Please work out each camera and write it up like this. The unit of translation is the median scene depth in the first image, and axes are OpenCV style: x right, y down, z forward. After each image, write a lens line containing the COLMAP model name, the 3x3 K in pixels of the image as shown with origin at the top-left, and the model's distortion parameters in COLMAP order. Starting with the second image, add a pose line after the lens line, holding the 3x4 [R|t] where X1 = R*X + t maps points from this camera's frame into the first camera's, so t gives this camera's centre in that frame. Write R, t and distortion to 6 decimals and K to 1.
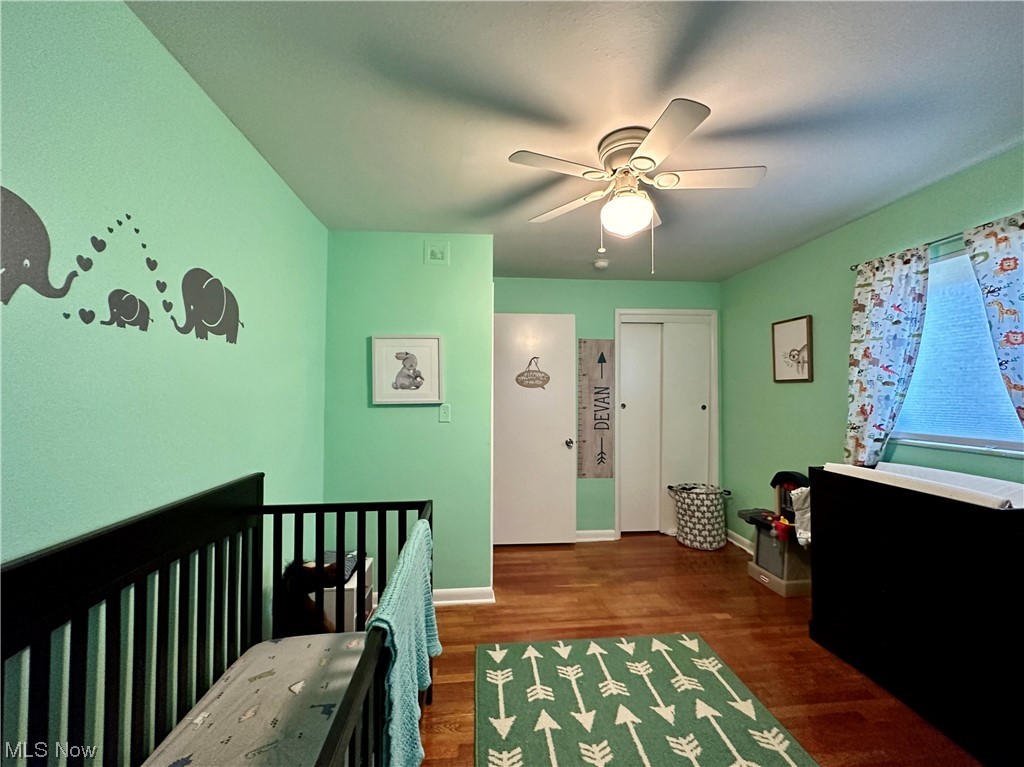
lens RADIAL K [[408.5, 0, 518.3], [0, 408.5, 381.9], [0, 0, 1]] dist [-0.003399, 0.001025]
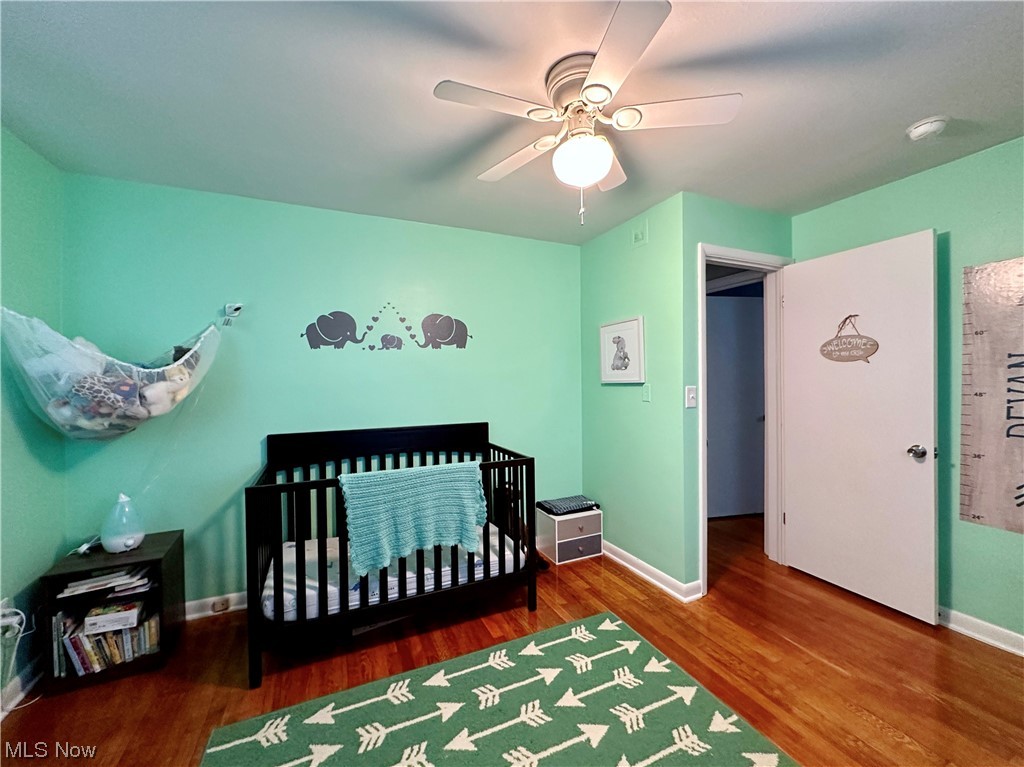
lens RADIAL K [[408.5, 0, 520.8], [0, 408.5, 382.3], [0, 0, 1]] dist [-0.003399, 0.001025]
pose [[0.344287, 0.004160, -0.938855, 0.710063], [0.039858, 0.999024, 0.019043, 0.021121], [0.938018, -0.043977, 0.343785, 0.392737]]
